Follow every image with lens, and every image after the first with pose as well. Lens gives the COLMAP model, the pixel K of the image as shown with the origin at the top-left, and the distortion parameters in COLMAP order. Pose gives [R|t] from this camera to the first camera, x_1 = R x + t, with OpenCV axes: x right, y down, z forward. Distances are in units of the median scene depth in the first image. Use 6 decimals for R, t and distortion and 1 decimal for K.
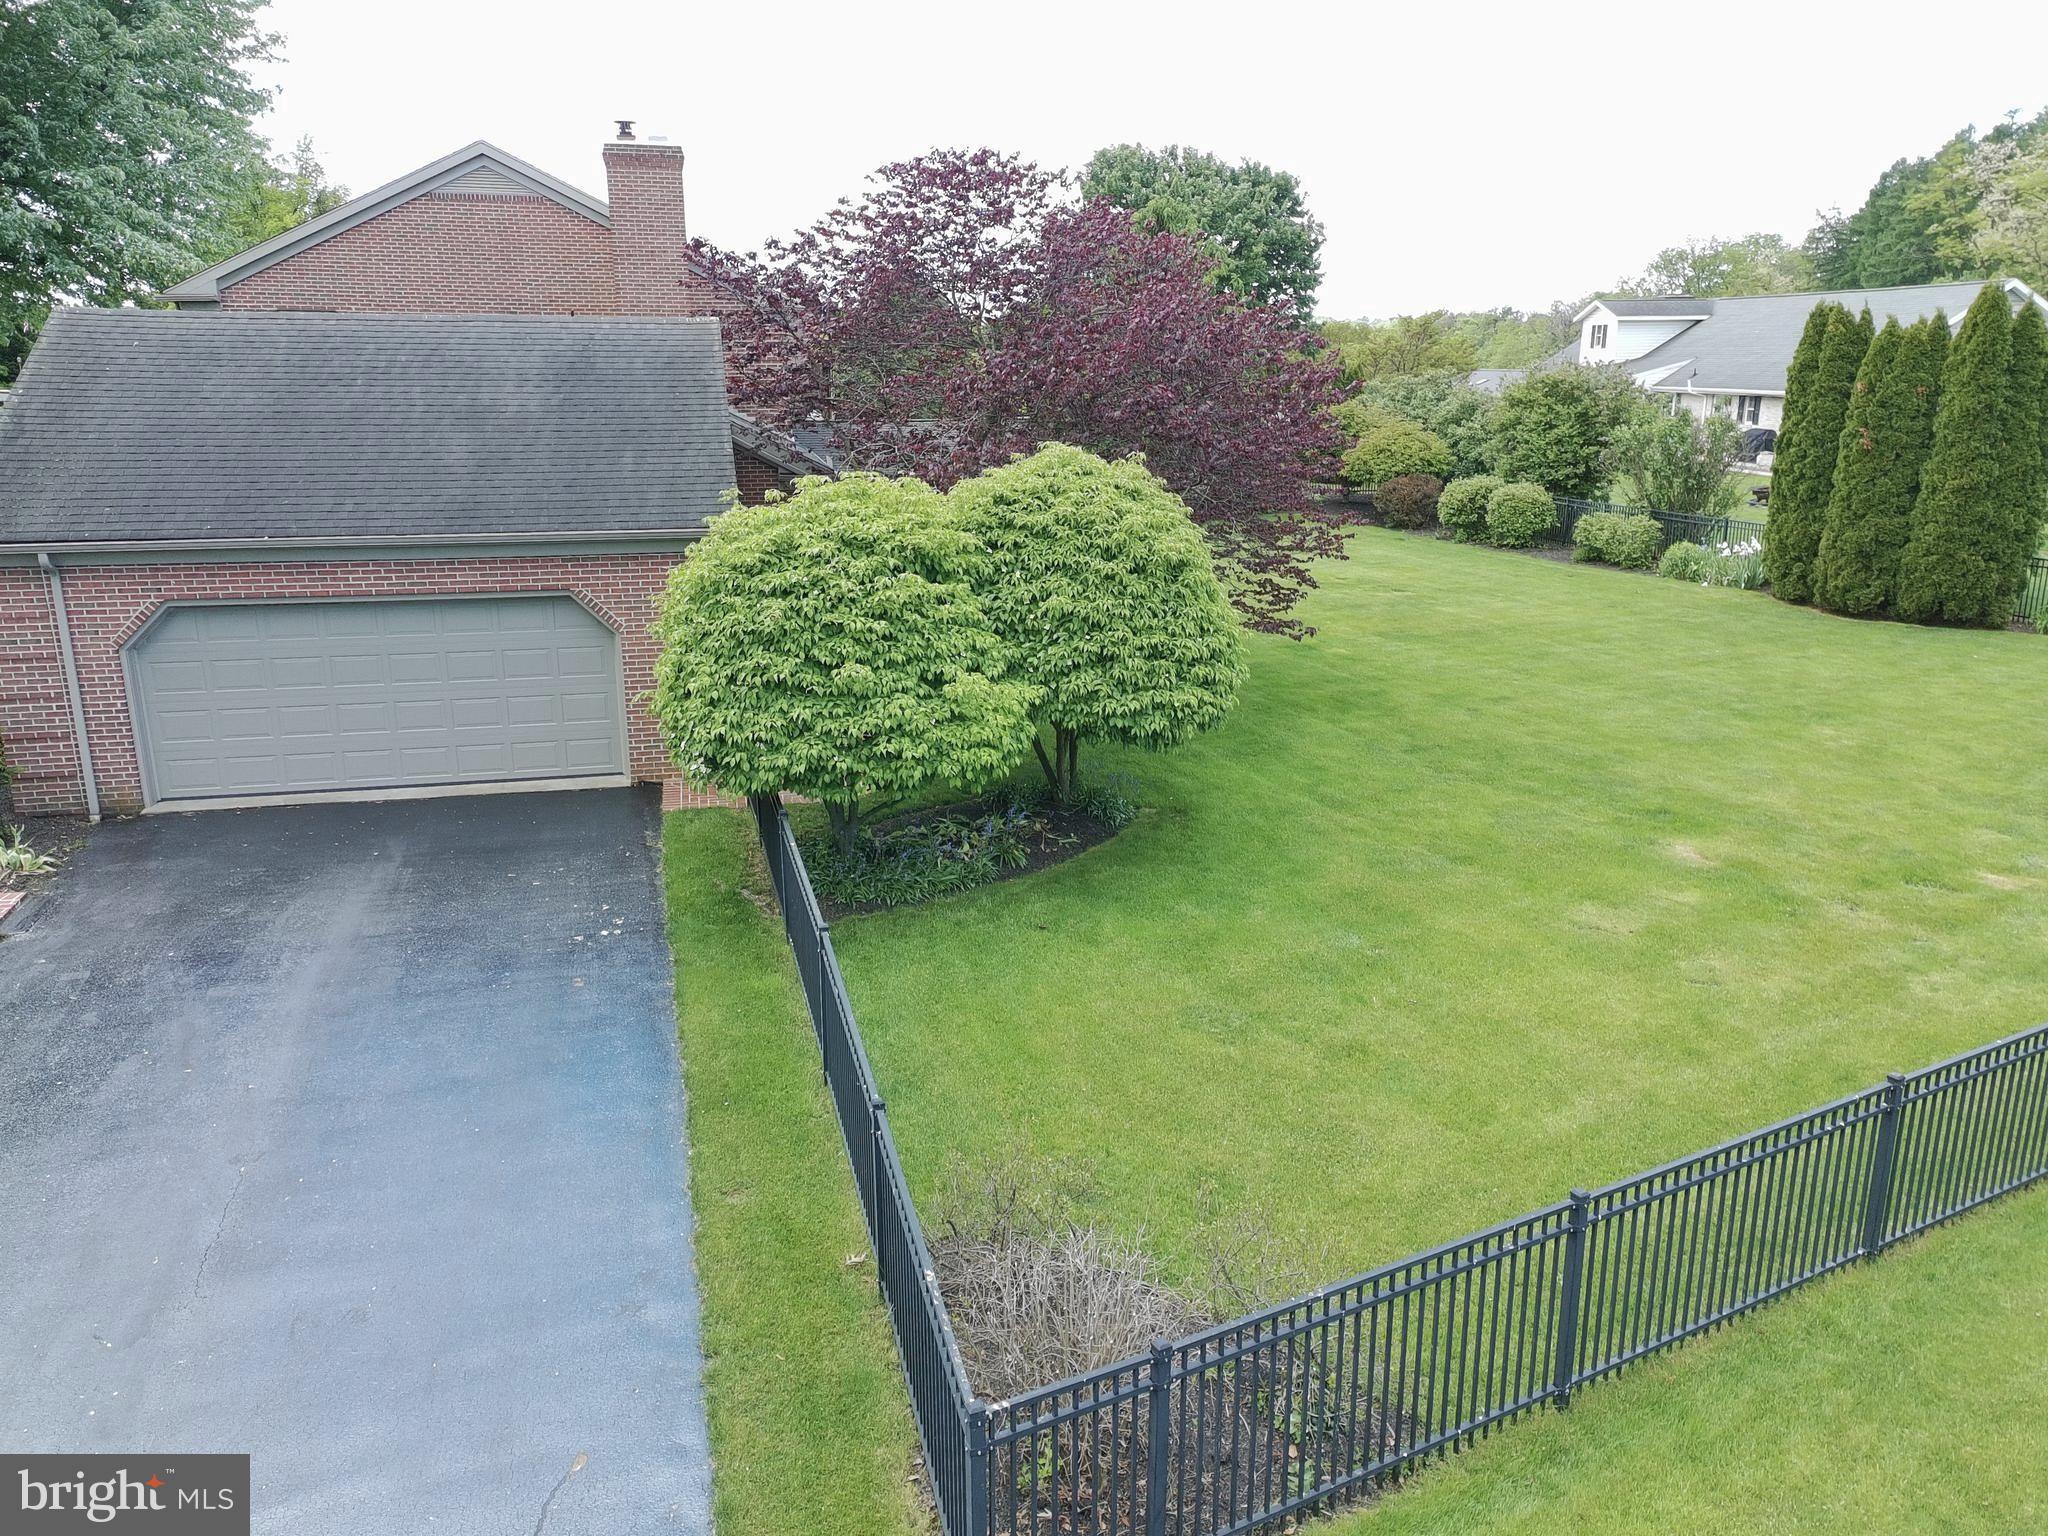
lens RADIAL K [[1532.9, 0, 1031.0], [0, 1532.9, 767.2], [0, 0, 1]] dist [0.074011, -0.068702]
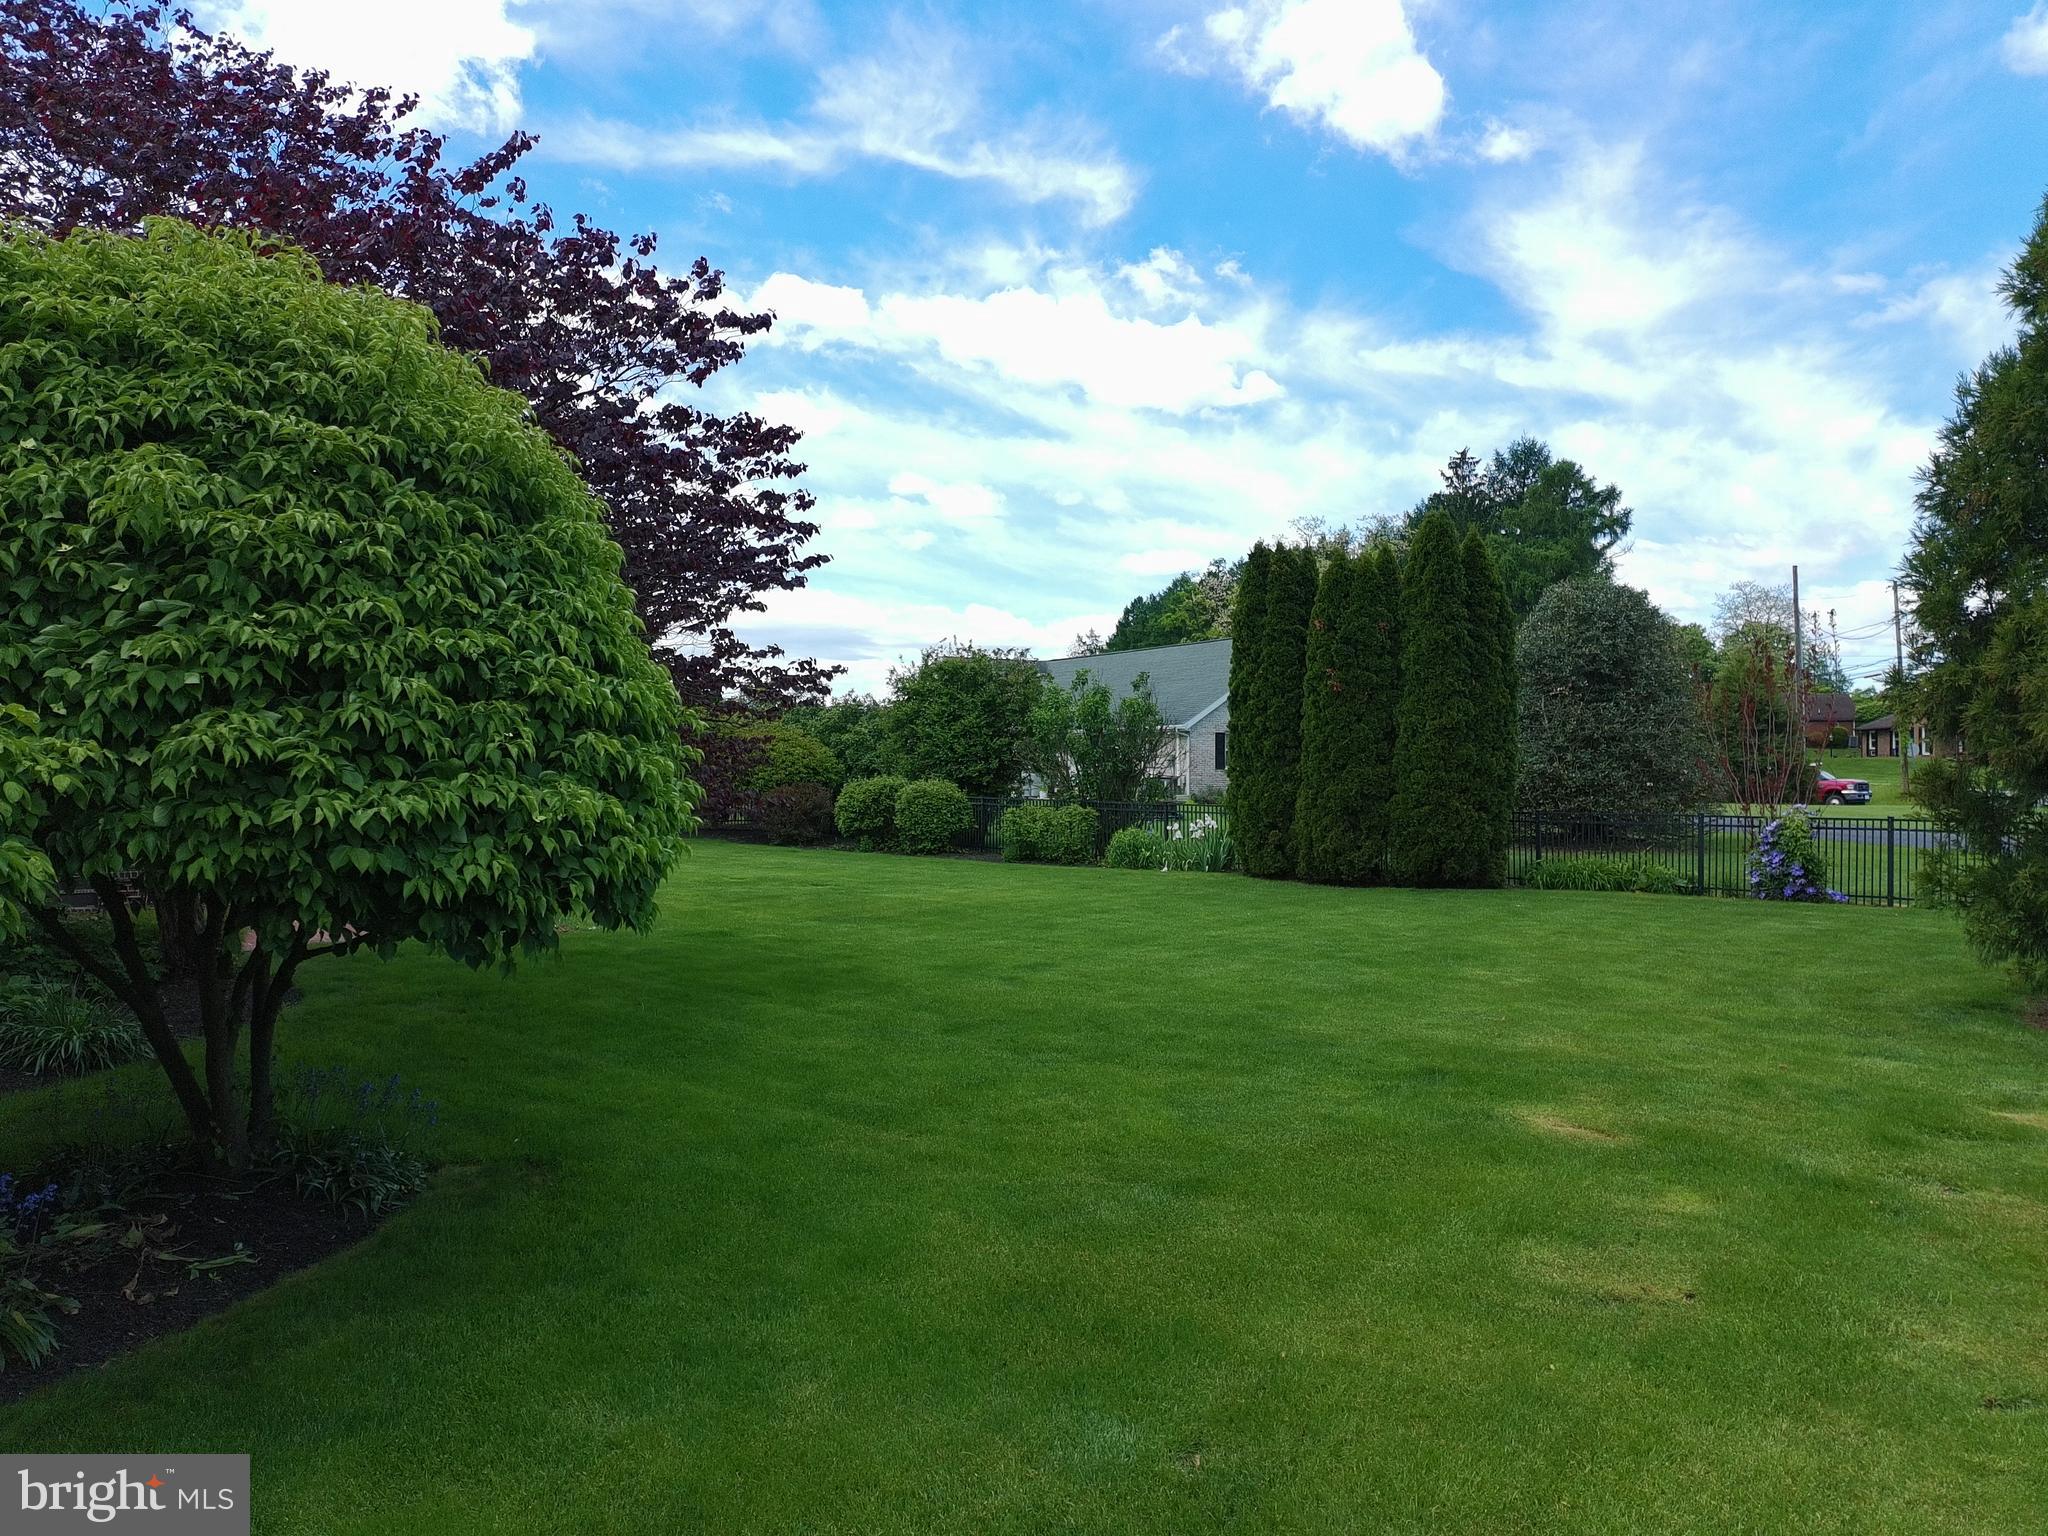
lens RADIAL K [[1532.9, 0, 1031.0], [0, 1532.9, 767.2], [0, 0, 1]] dist [0.074011, -0.068702]
pose [[0.910261, 0.003183, 0.414023, 0.026229], [0.105913, 0.964909, -0.240276, 0.025385], [-0.400260, 0.262564, 0.877982, 0.332910]]
